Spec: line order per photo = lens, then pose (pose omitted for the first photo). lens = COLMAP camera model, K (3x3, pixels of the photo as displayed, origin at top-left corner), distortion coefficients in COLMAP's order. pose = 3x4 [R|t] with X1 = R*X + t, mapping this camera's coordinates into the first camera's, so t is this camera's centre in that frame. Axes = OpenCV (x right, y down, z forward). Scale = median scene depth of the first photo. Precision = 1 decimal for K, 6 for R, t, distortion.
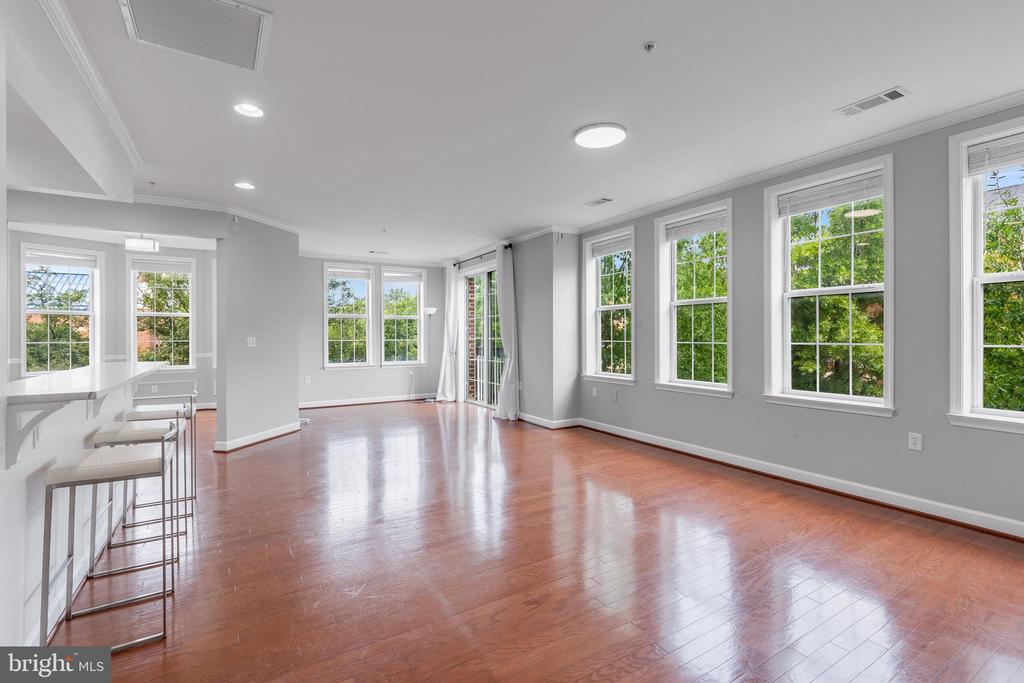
lens RADIAL K [[460.5, 0, 511.3], [0, 460.5, 338.0], [0, 0, 1]] dist [0.002352, 0.000282]
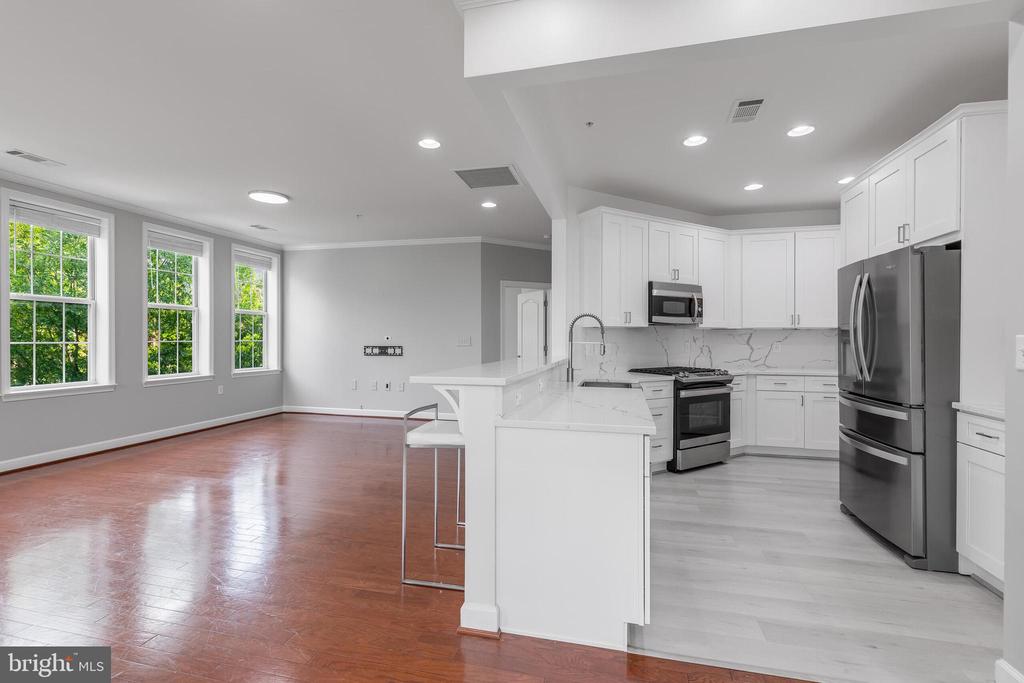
lens RADIAL K [[463.2, 0, 512.0], [0, 463.2, 341.5], [0, 0, 1]] dist [0.003128, -0.000503]
pose [[-0.707081, -0.001320, 0.707131, -0.529638], [0.006029, 0.999951, 0.007895, 0.003787], [-0.707106, 0.009846, -0.707039, 0.573327]]
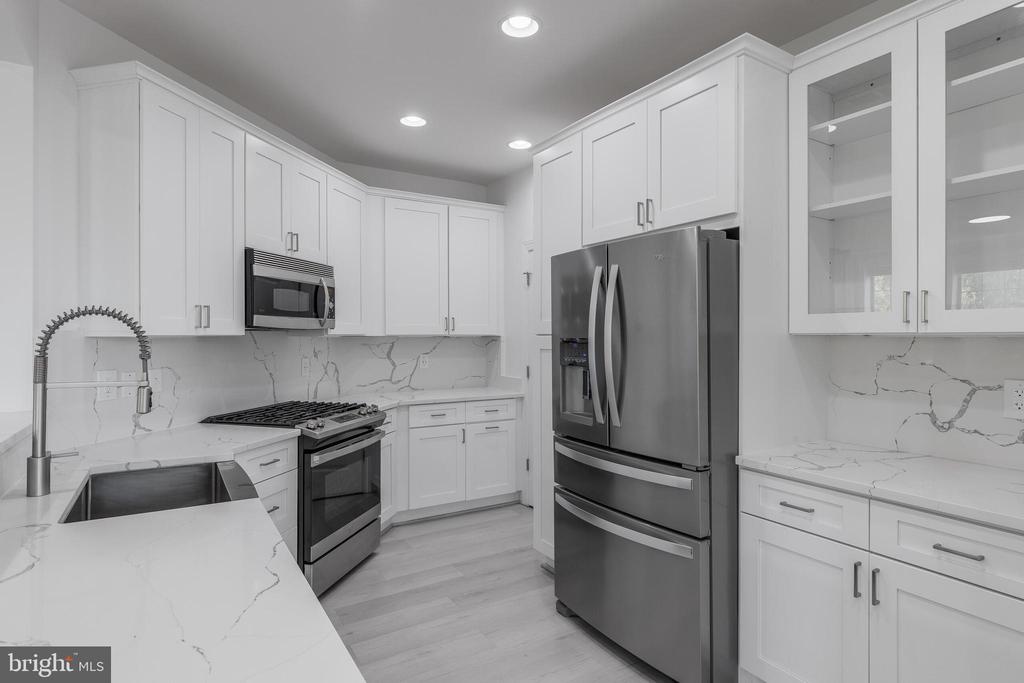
lens RADIAL K [[549.5, 0, 510.6], [0, 549.5, 336.7], [0, 0, 1]] dist [0.000935, 0.000022]
pose [[-0.999953, 0.004484, -0.008620, -0.420537], [0.004430, 0.999970, 0.006325, -0.008457], [0.008648, 0.006286, -0.999943, 0.416612]]
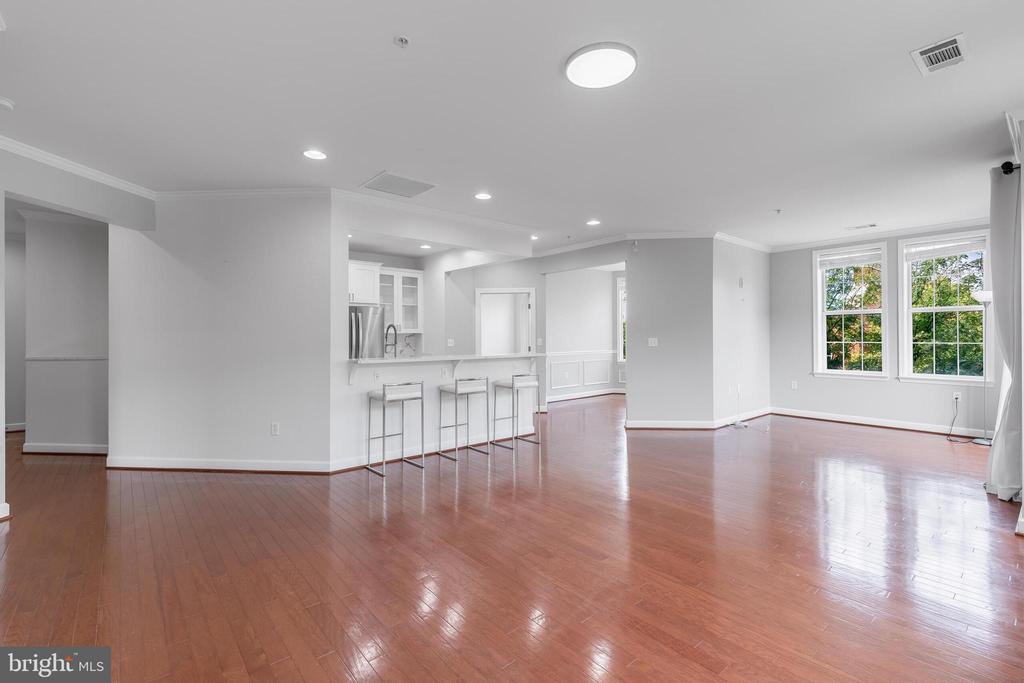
lens RADIAL K [[443.0, 0, 505.8], [0, 443.0, 334.8], [0, 0, 1]] dist [-0.000440, -0.000091]
pose [[0.144067, 0.003345, -0.989562, 0.322250], [-0.004956, 0.999984, 0.002659, -0.006480], [0.989556, 0.004521, 0.144081, 0.288688]]
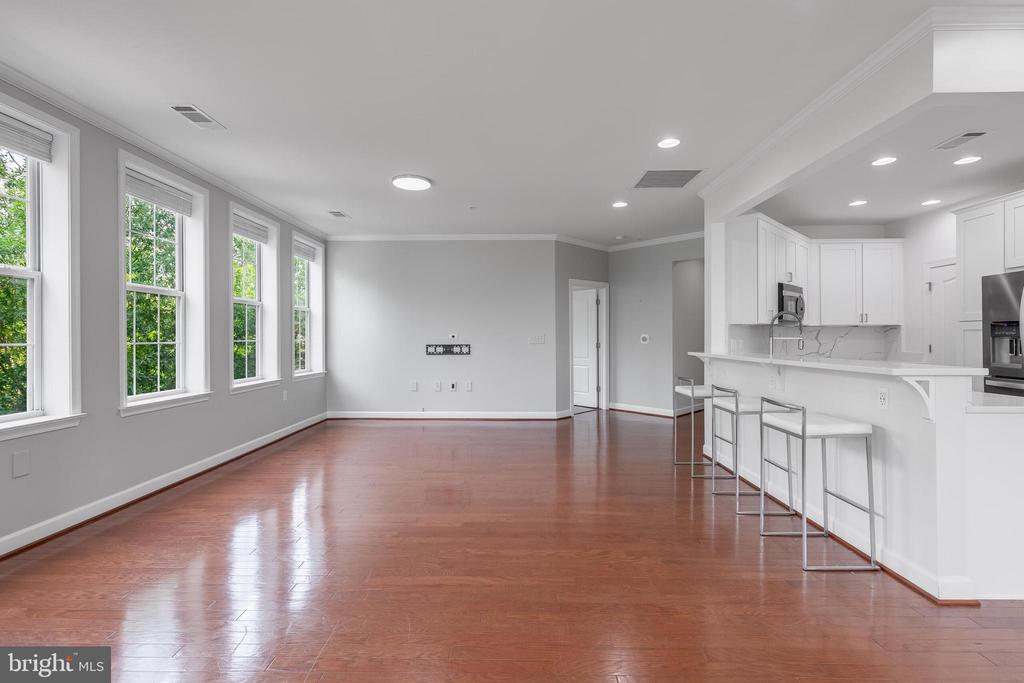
lens RADIAL K [[460.5, 0, 511.3], [0, 460.5, 338.0], [0, 0, 1]] dist [0.002352, 0.000282]
pose [[-0.846910, 0.006673, 0.531695, -0.289486], [0.011143, 0.999924, 0.005199, 0.002970], [-0.531620, 0.010328, -0.846920, 0.759496]]
